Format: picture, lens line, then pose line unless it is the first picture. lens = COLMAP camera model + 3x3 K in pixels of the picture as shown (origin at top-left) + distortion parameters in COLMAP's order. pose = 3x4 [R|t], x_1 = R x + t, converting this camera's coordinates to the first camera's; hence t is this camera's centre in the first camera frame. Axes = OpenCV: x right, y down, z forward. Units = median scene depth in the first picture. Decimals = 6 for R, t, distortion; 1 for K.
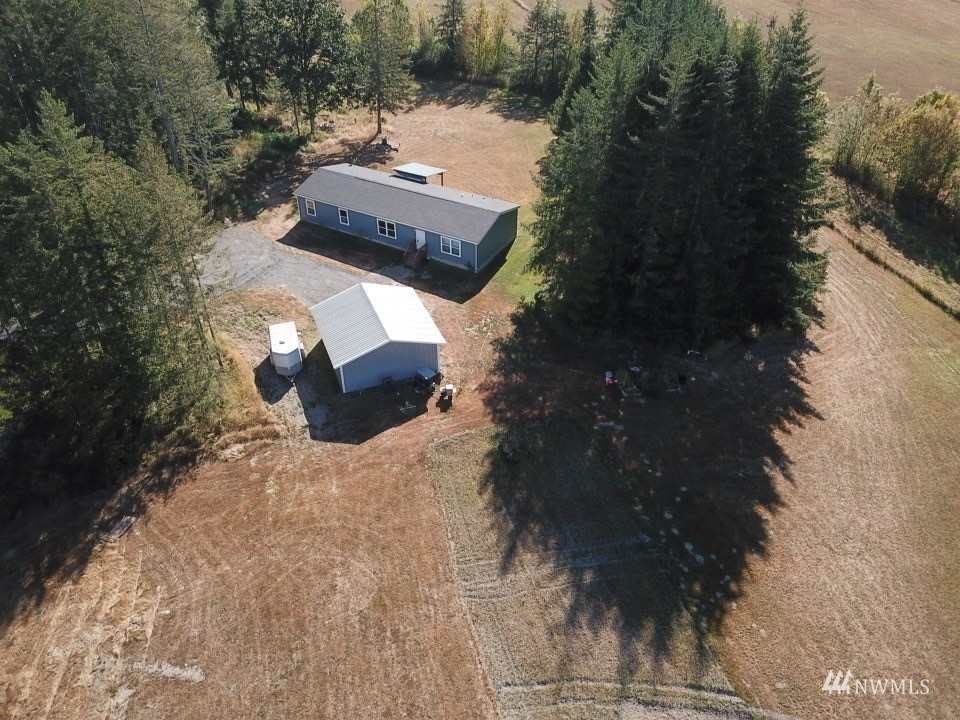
lens RADIAL K [[731.7, 0, 483.6], [0, 731.7, 362.0], [0, 0, 1]] dist [0.024022, -0.014662]
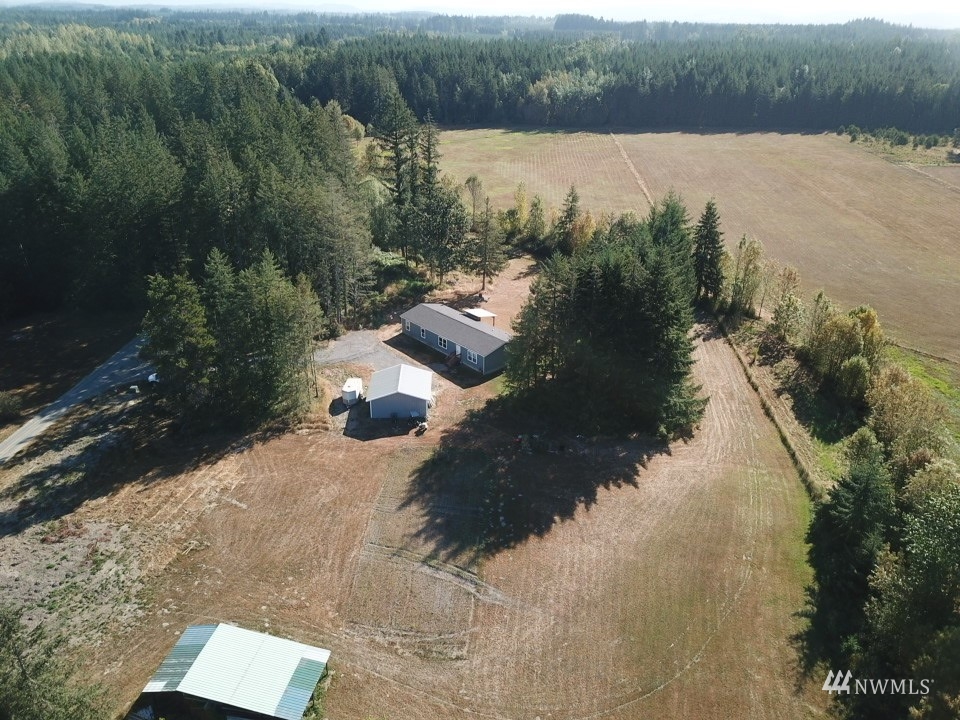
lens RADIAL K [[731.7, 0, 483.6], [0, 731.7, 362.0], [0, 0, 1]] dist [0.024022, -0.014662]
pose [[0.941628, 0.143358, -0.304608, 0.420315], [-0.204900, 0.961963, -0.180673, 0.124378], [0.267121, 0.232541, 0.935185, -0.452294]]
